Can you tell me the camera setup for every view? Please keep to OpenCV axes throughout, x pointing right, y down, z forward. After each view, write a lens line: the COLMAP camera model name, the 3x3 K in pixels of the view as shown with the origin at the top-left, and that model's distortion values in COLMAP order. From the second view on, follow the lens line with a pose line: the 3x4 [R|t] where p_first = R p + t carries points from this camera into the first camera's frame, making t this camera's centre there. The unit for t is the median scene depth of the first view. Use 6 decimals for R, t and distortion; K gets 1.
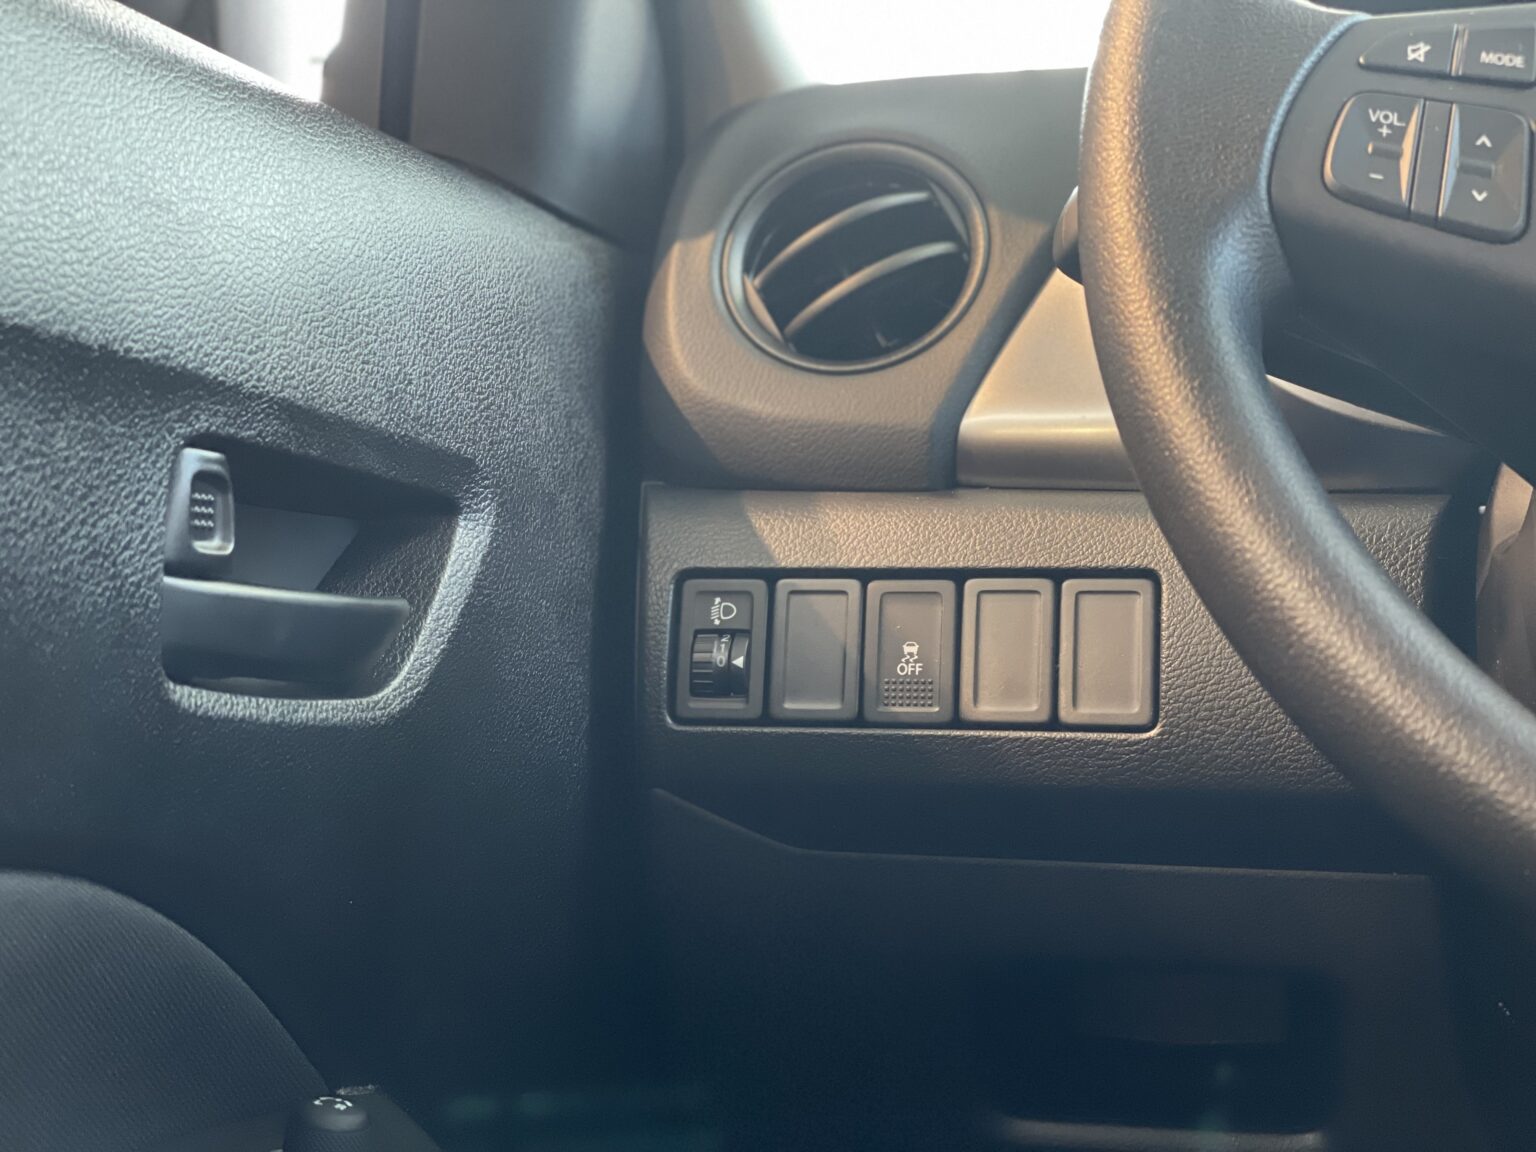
lens RADIAL K [[2353.0, 0, 772.6], [0, 2353.0, 570.6], [0, 0, 1]] dist [0.103640, 0.000000]
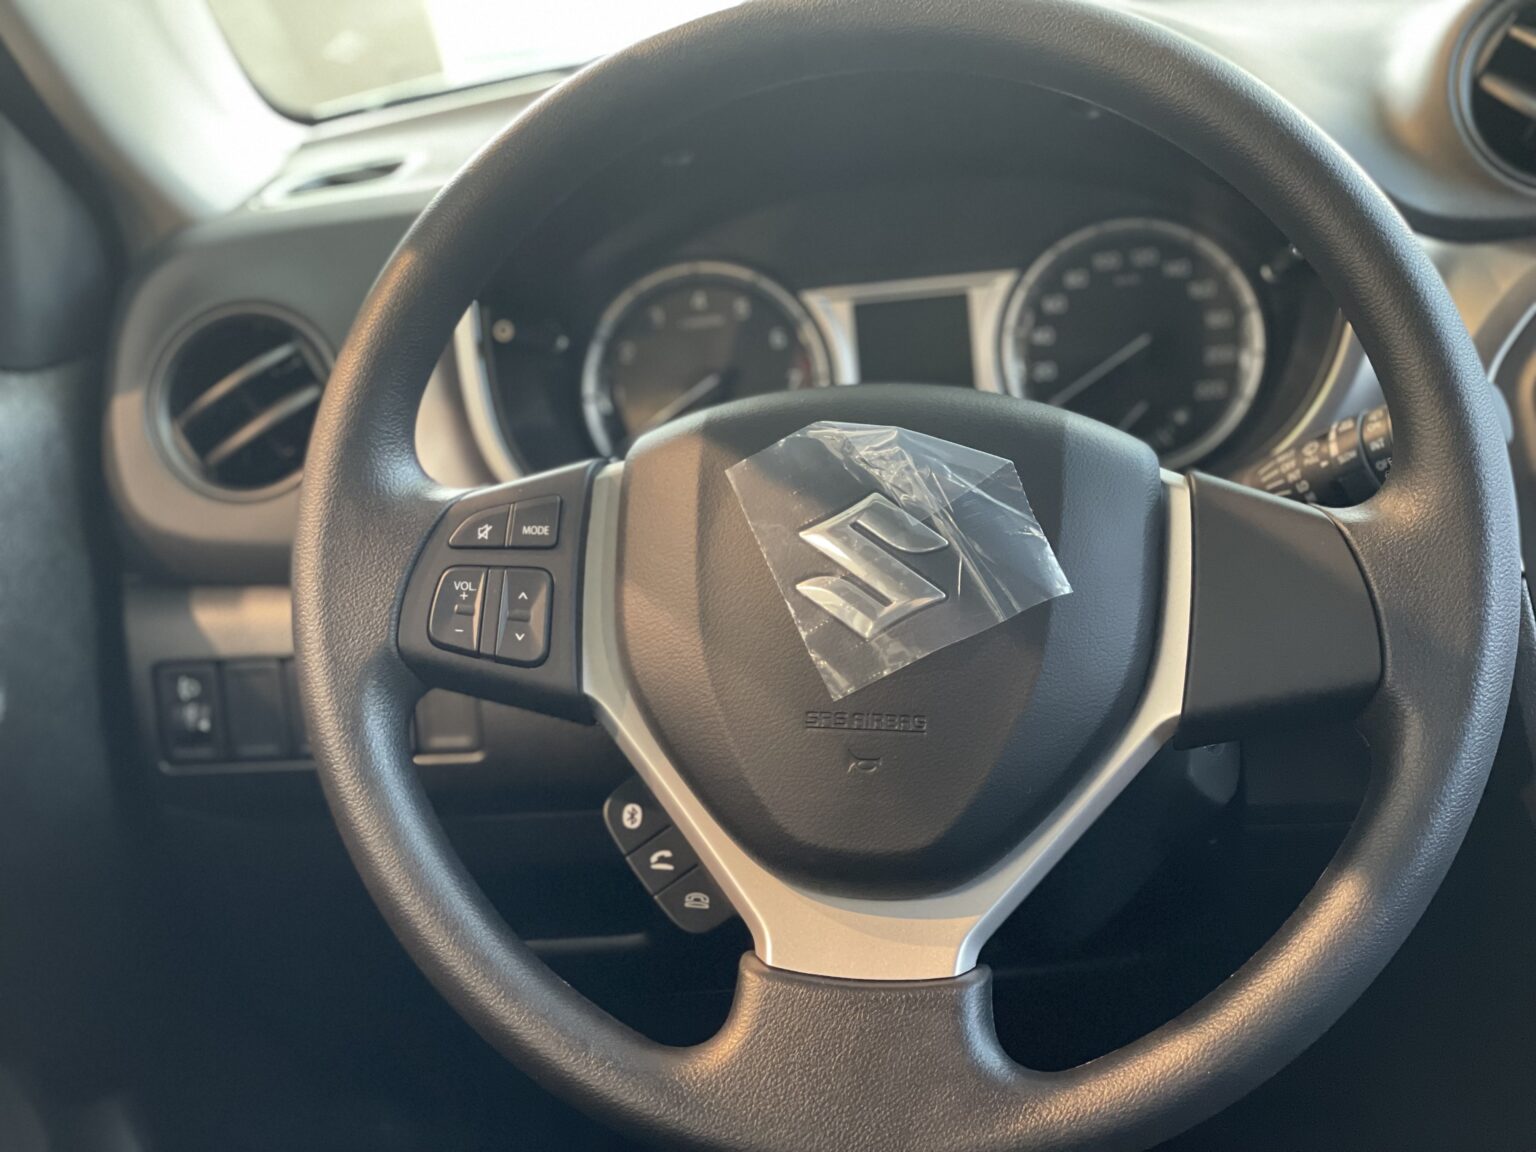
lens RADIAL K [[2353.0, 0, 762.9], [0, 2353.0, 565.0], [0, 0, 1]] dist [0.103640, 0.000000]
pose [[0.988753, -0.134732, 0.064927, 0.283019], [0.107674, 0.942562, 0.316202, -0.553060], [-0.103801, -0.305655, 0.946467, -0.450821]]
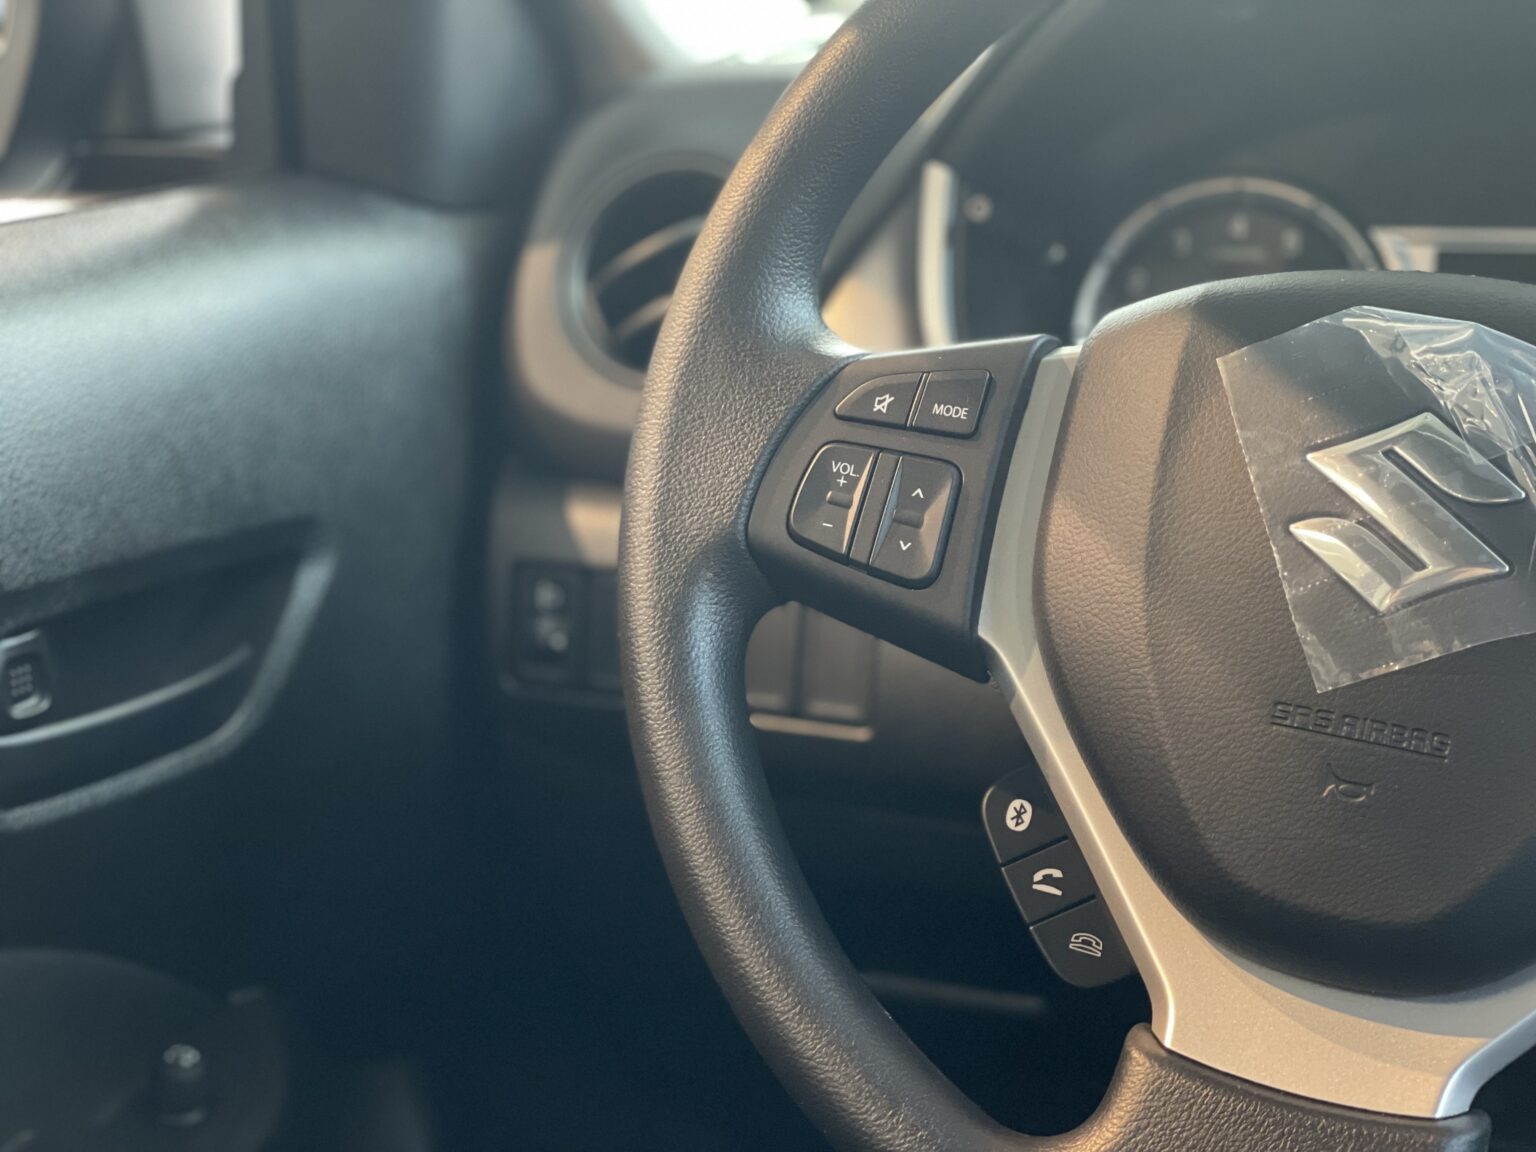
lens RADIAL K [[2353.0, 0, 757.0], [0, 2353.0, 573.5], [0, 0, 1]] dist [0.103640, 0.000000]
pose [[0.986983, 0.025624, -0.158769, 0.323794], [0.018445, 0.962675, 0.270031, -0.373060], [0.159762, -0.269445, 0.949671, -0.157270]]
